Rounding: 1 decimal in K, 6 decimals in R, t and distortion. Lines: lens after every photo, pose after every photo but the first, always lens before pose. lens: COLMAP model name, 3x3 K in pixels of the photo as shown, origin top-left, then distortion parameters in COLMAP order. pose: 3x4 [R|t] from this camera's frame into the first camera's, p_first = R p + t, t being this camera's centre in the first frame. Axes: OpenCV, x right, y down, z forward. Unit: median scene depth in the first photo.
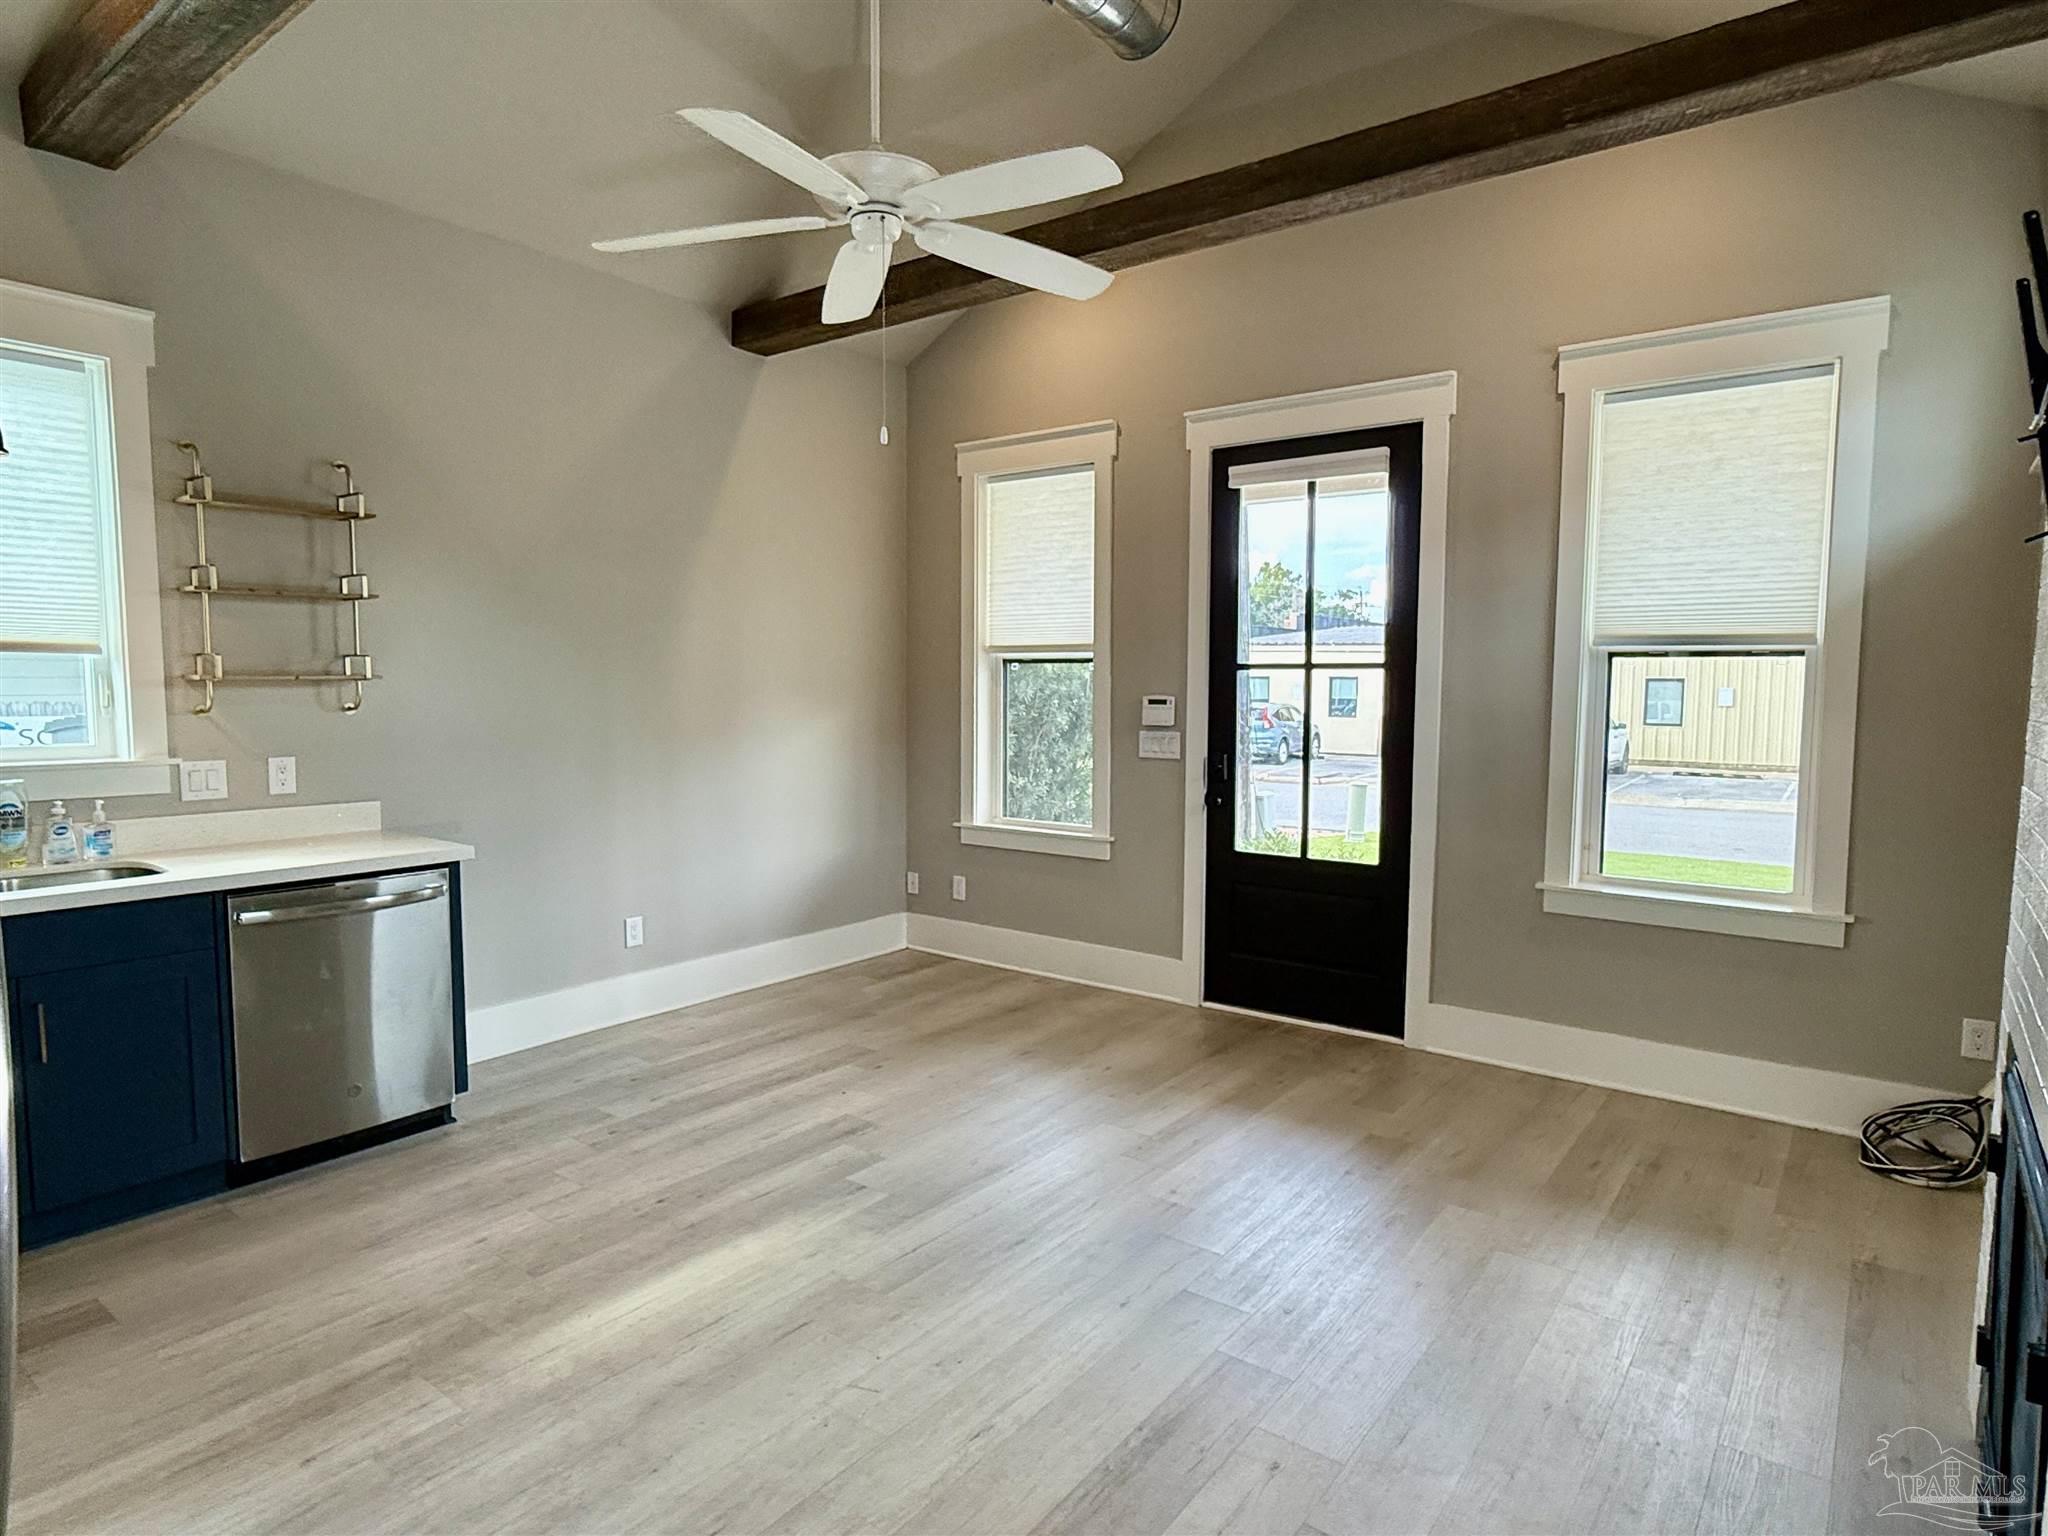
lens RADIAL K [[1142.6, 0, 1024.0], [0, 1142.6, 768.0], [0, 0, 1]] dist [0.001001, 0.000997]
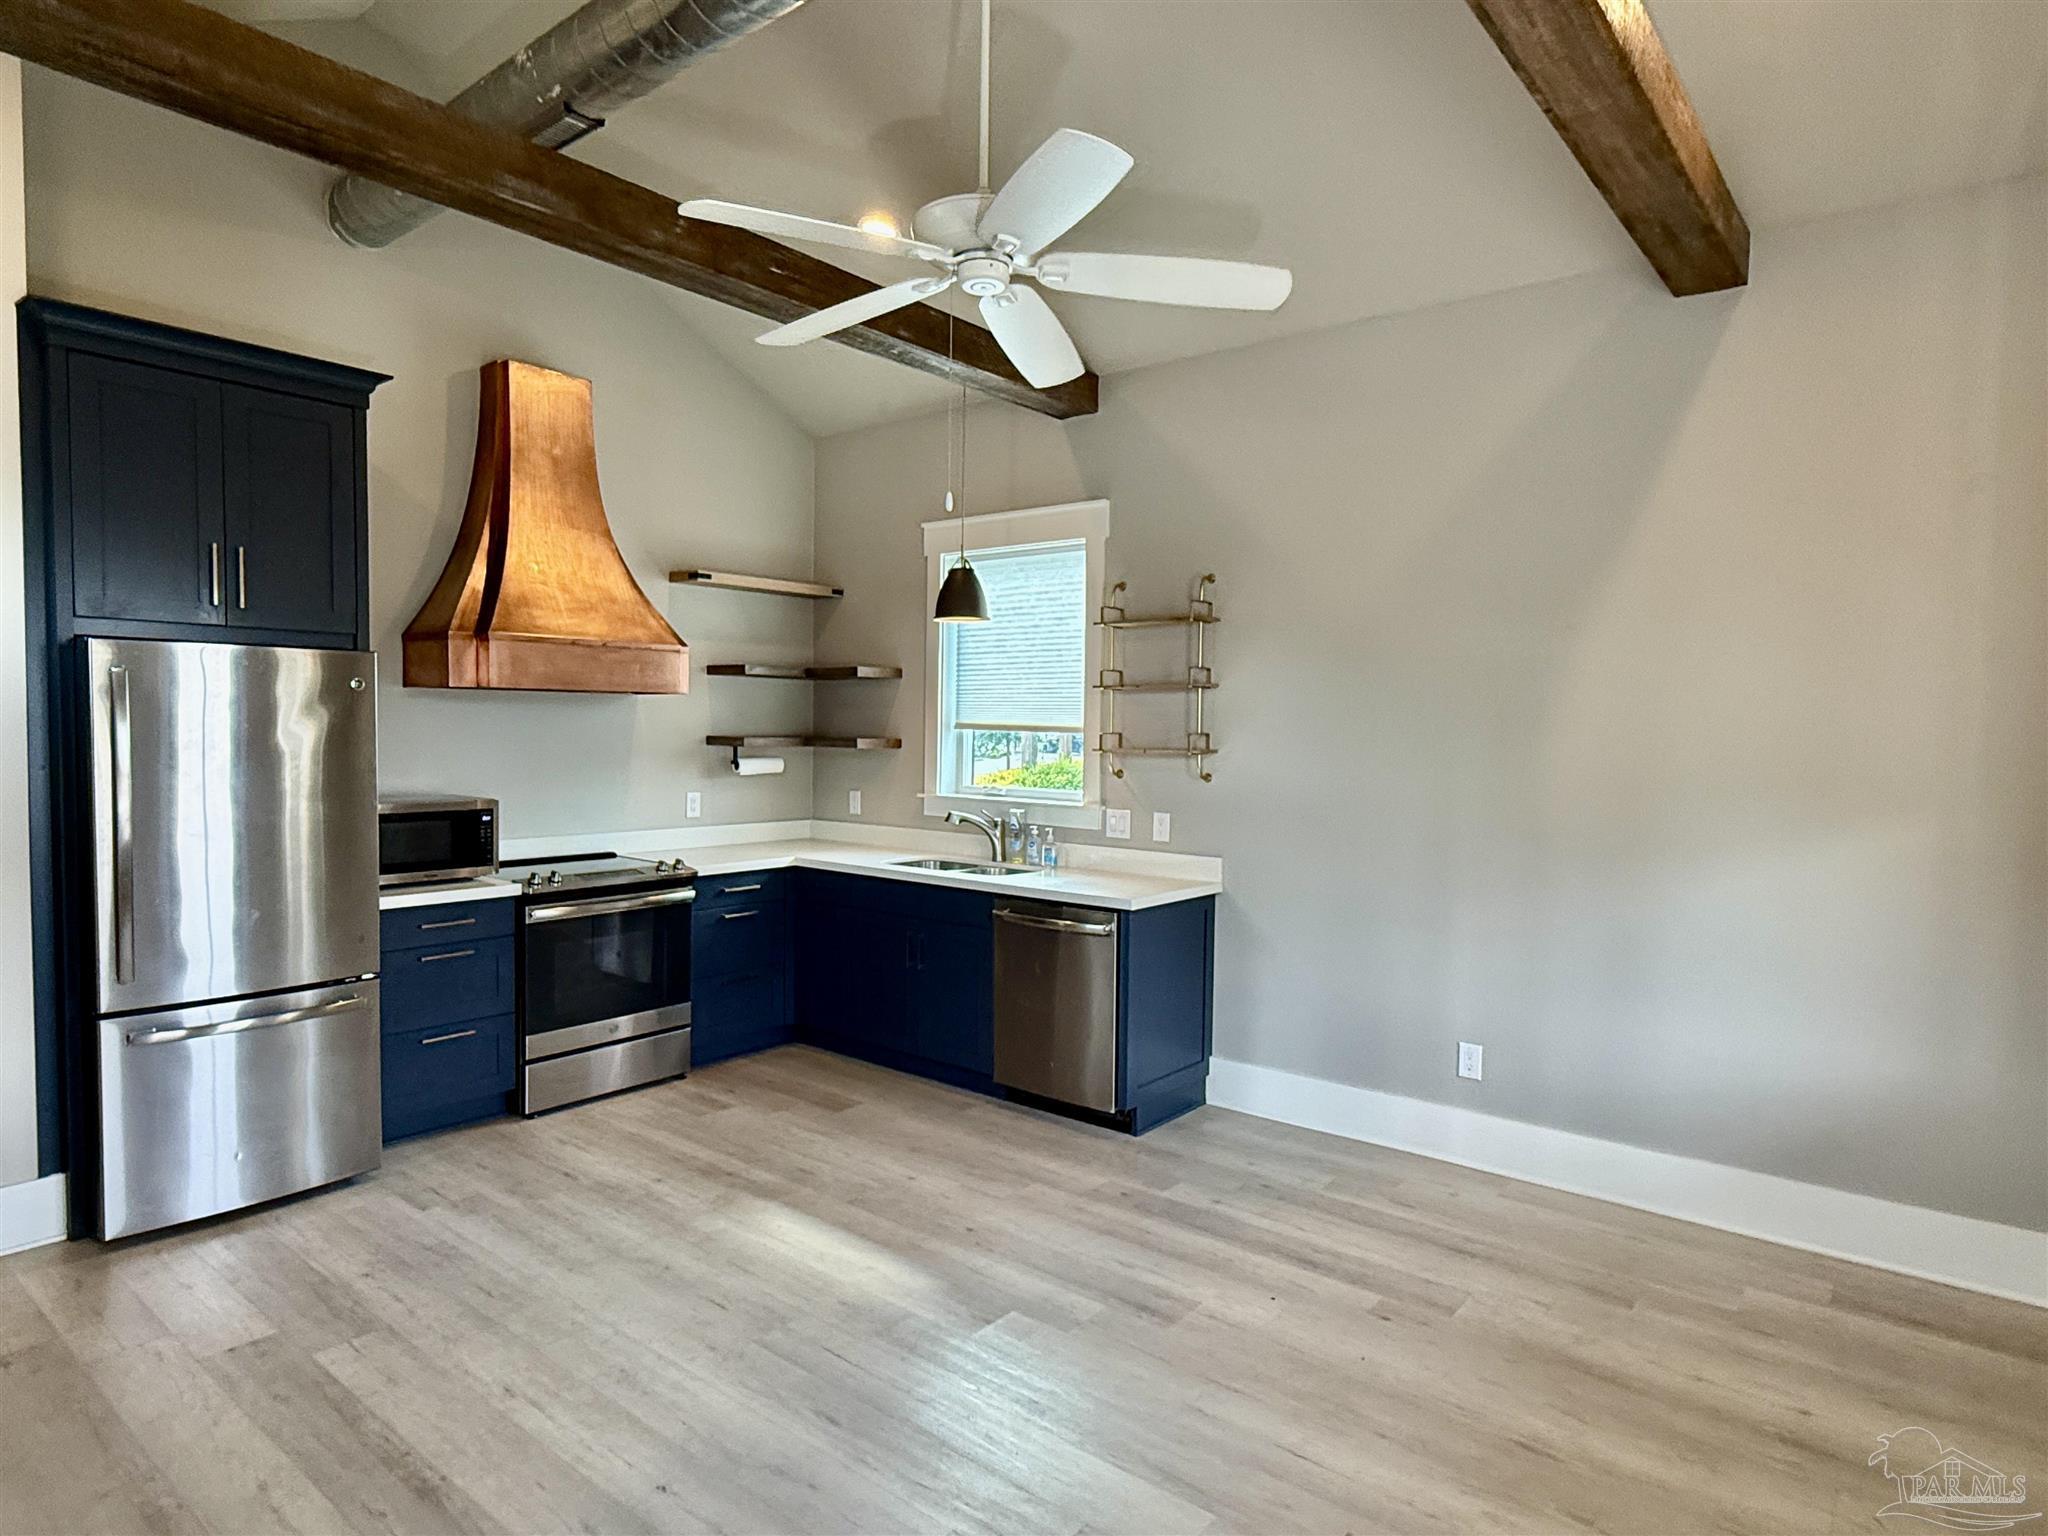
lens RADIAL K [[1169.9, 0, 1036.0], [0, 1169.9, 770.9], [0, 0, 1]] dist [0.000432, 0.001824]
pose [[-0.024172, 0.031602, -0.999208, 0.700799], [-0.091407, 0.995244, 0.033688, -0.092023], [0.995520, 0.092149, -0.021168, 0.927048]]
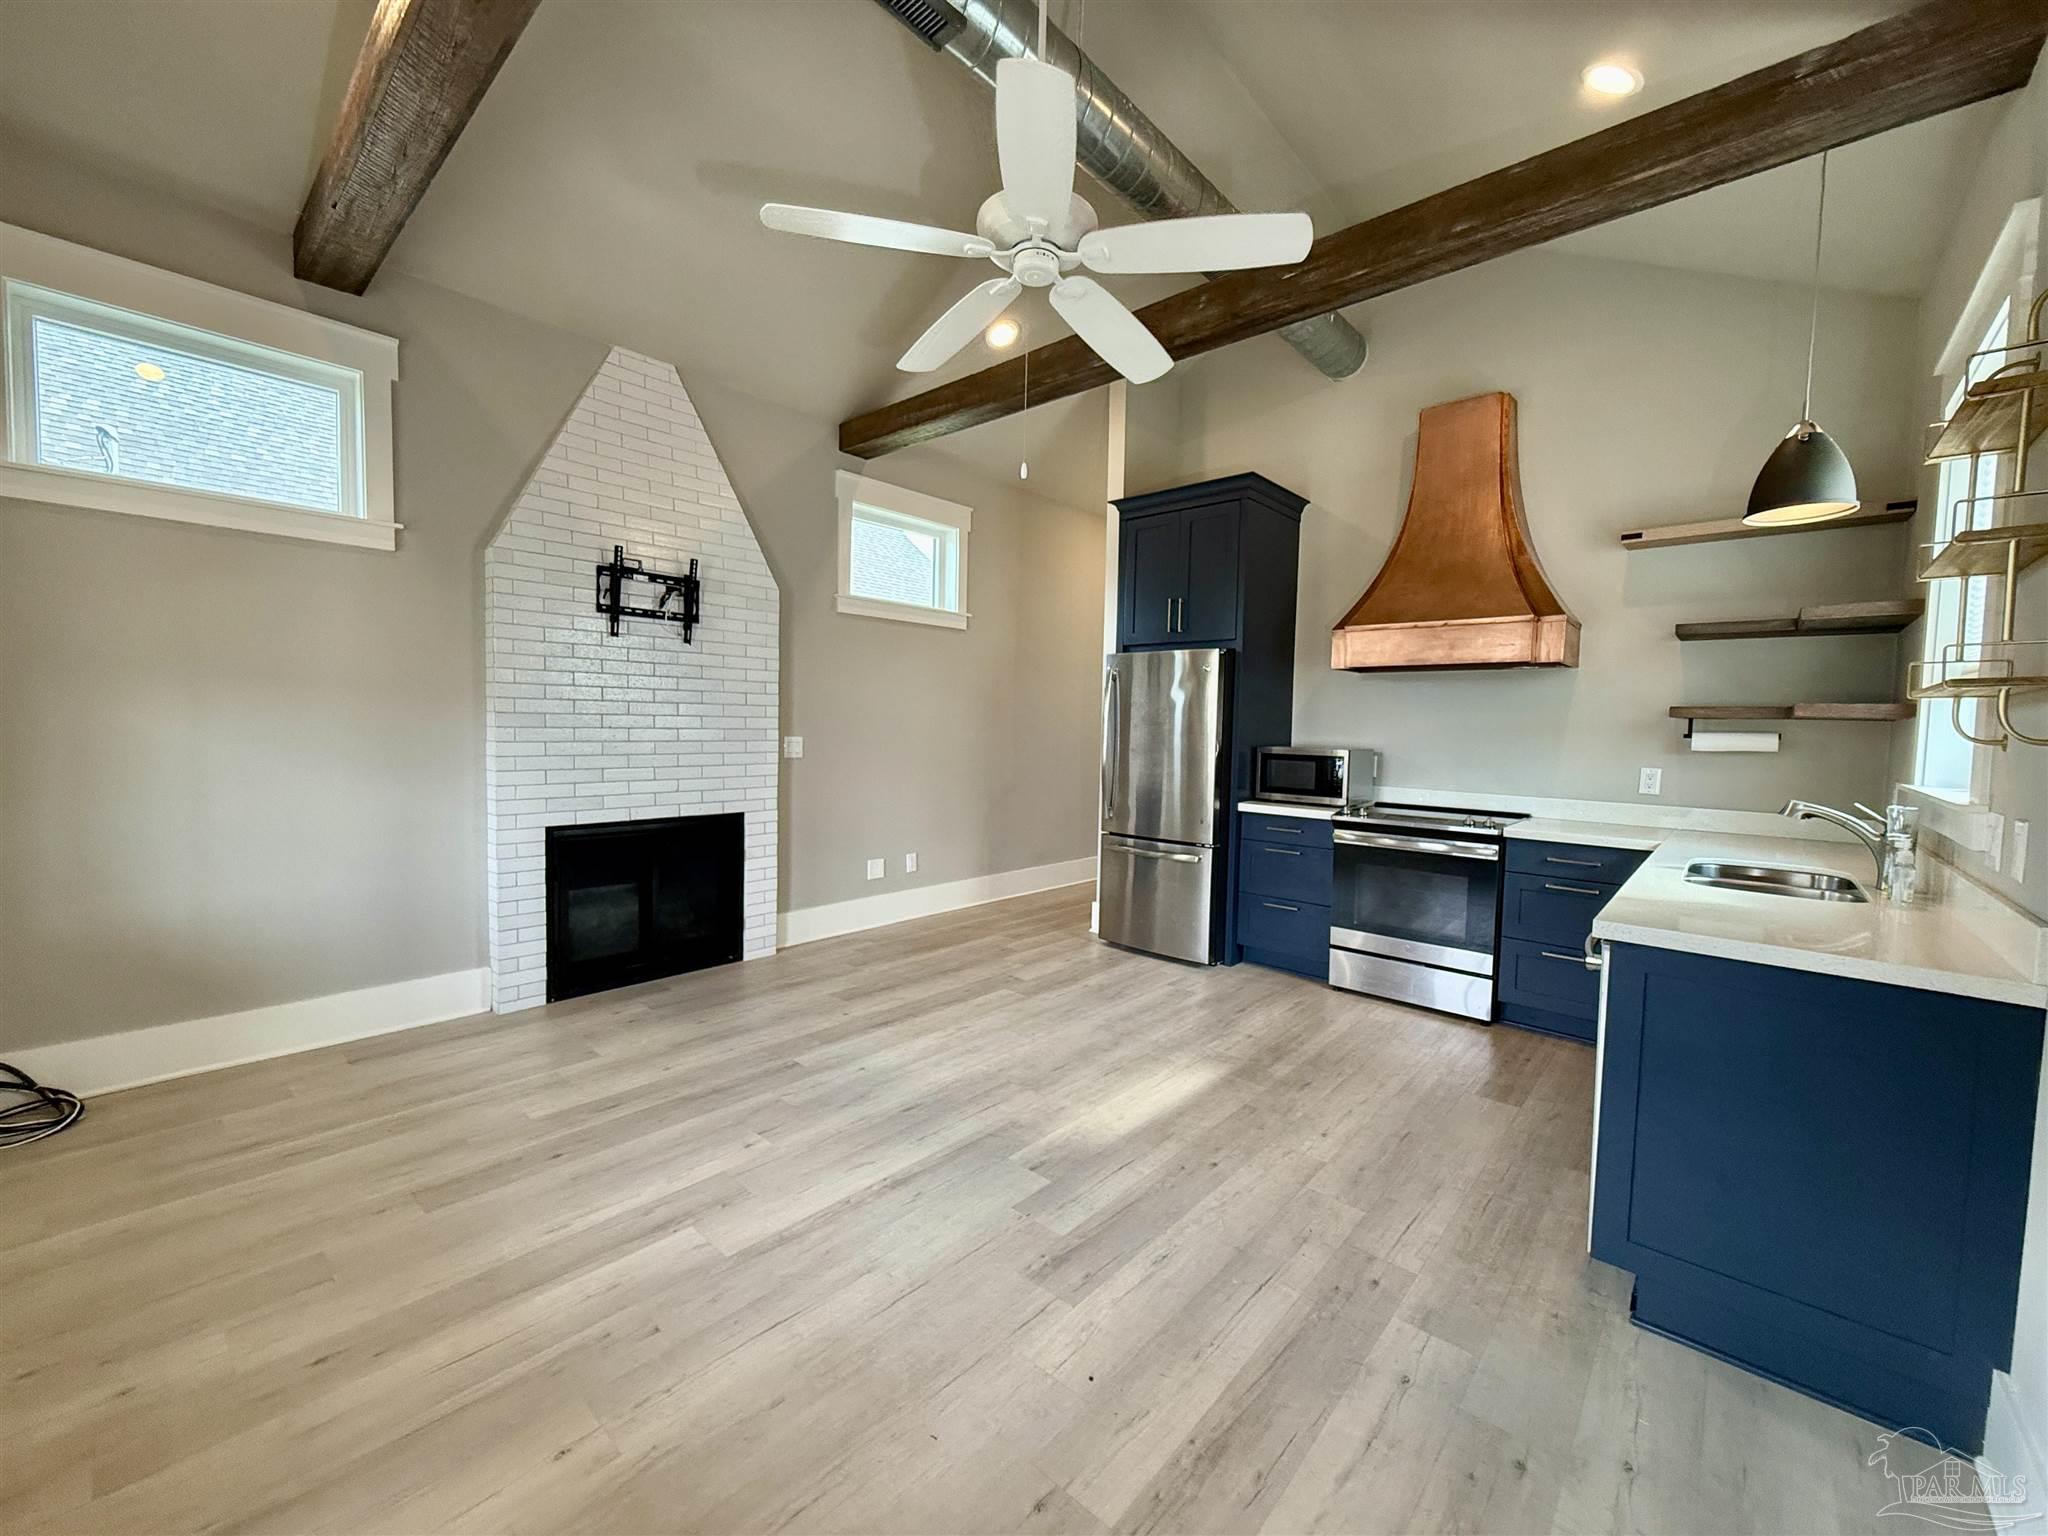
lens RADIAL K [[817.8, 0, 1022.5], [0, 817.8, 771.4], [0, 0, 1]] dist [0.002093, 0.000300]
pose [[-0.996155, -0.033872, 0.080794, -0.164052], [-0.022645, 0.990447, 0.136025, -0.087004], [-0.084630, 0.133673, -0.987405, 1.543373]]
